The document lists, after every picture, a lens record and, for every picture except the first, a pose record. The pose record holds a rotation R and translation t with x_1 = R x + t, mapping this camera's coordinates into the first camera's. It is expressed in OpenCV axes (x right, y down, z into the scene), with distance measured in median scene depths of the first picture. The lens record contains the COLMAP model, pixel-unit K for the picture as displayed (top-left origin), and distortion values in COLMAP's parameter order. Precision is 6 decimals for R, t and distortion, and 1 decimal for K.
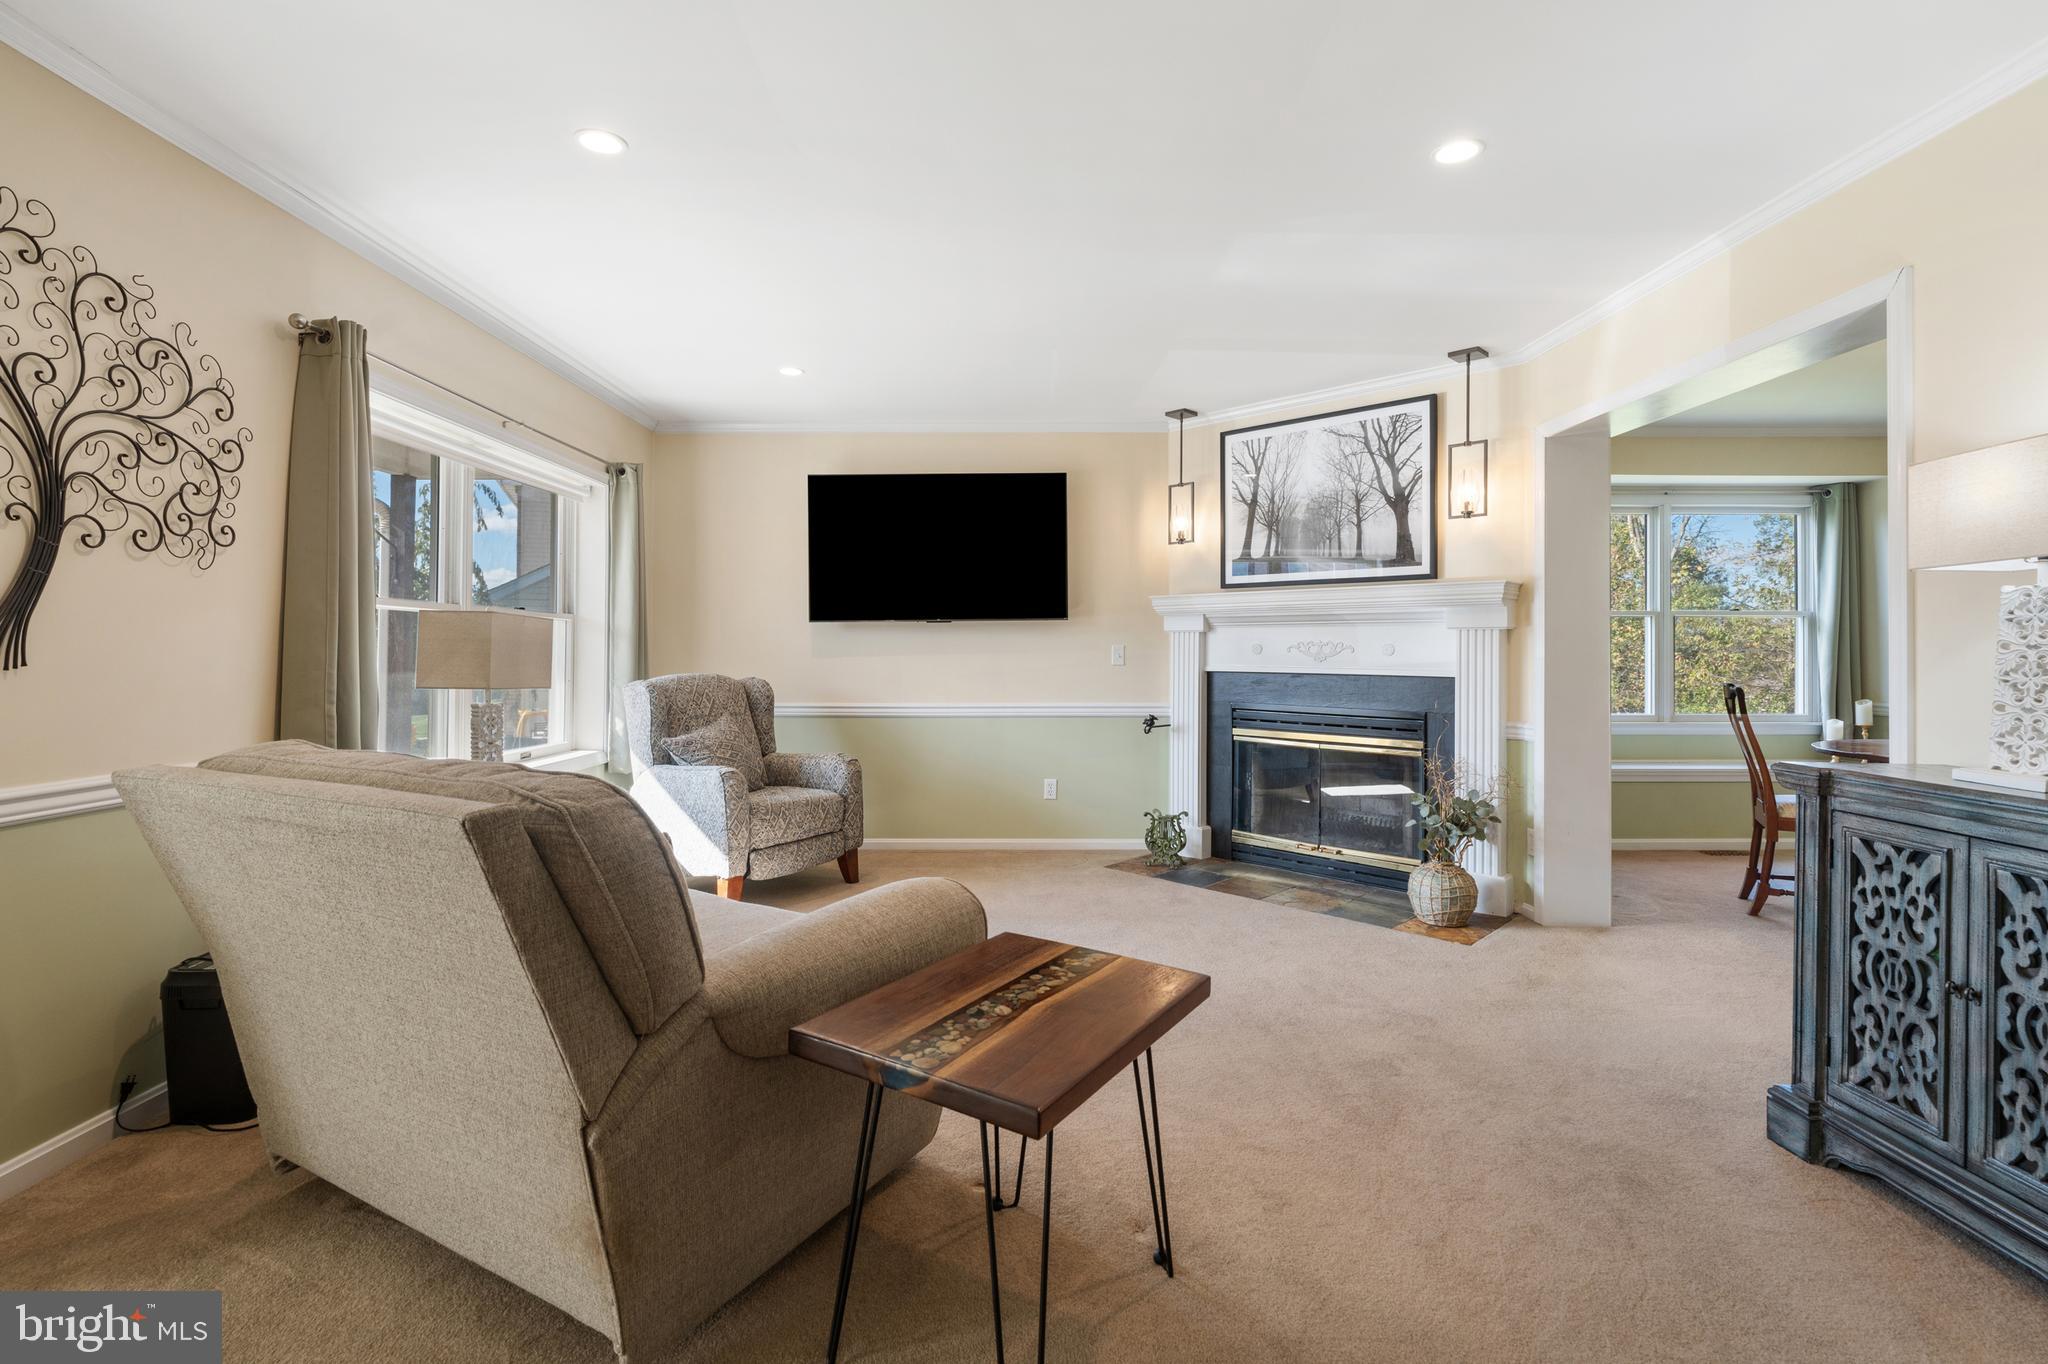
lens RADIAL K [[926.6, 0, 1025.0], [0, 926.6, 645.6], [0, 0, 1]] dist [-0.008674, 0.003609]
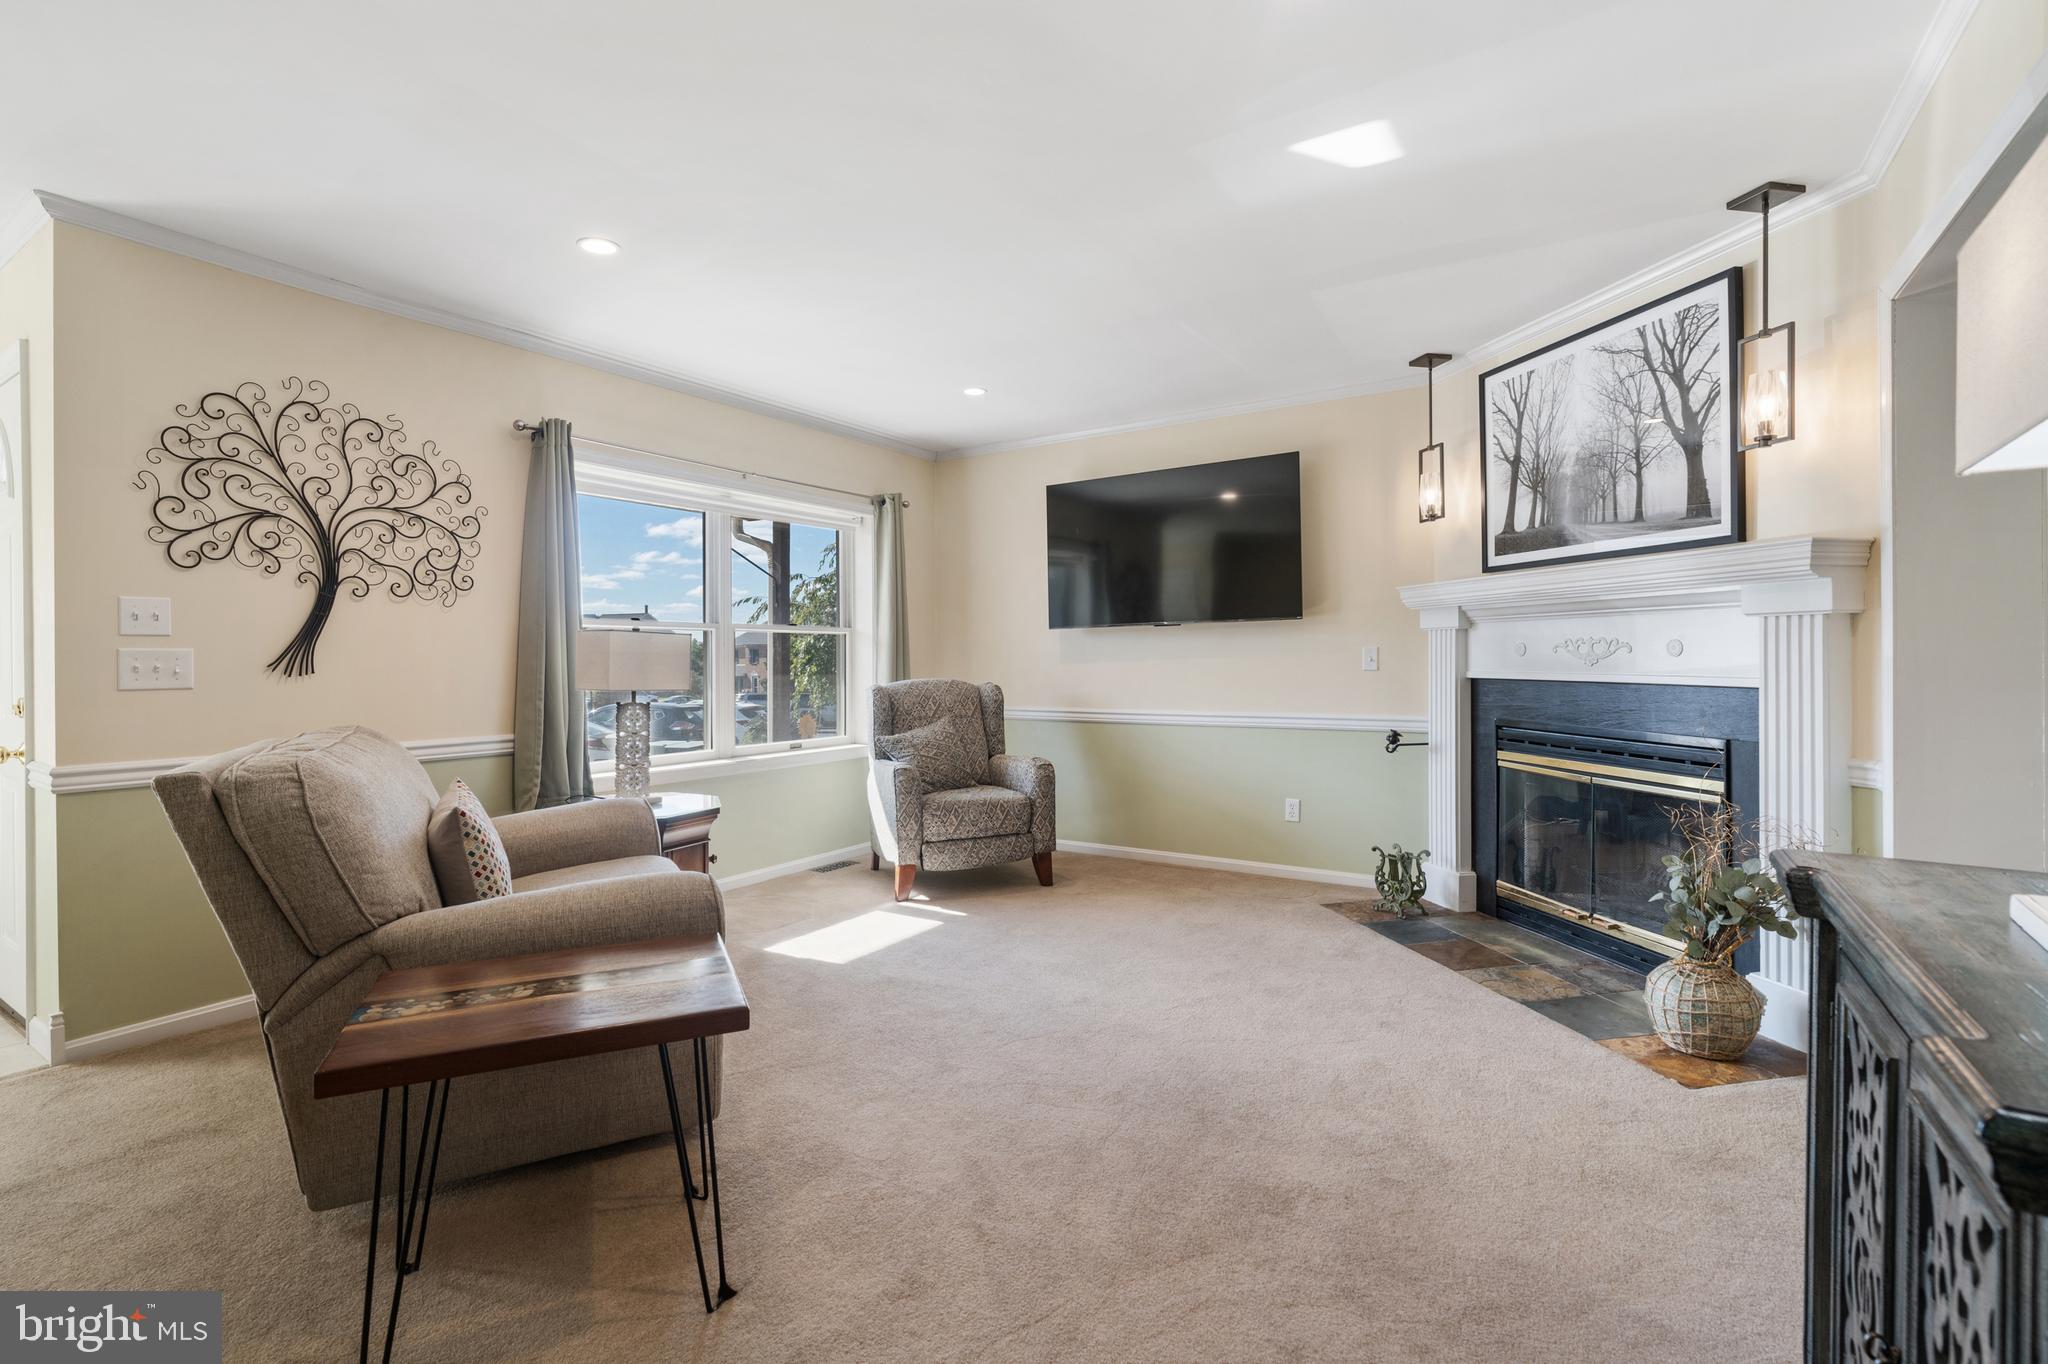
lens RADIAL K [[926.6, 0, 1026.7], [0, 926.6, 658.8], [0, 0, 1]] dist [-0.008674, 0.003609]
pose [[0.837015, -0.008819, -0.547109, 0.373418], [0.013715, 0.999894, 0.004864, 0.002702], [0.547008, -0.011575, 0.837047, 0.150325]]
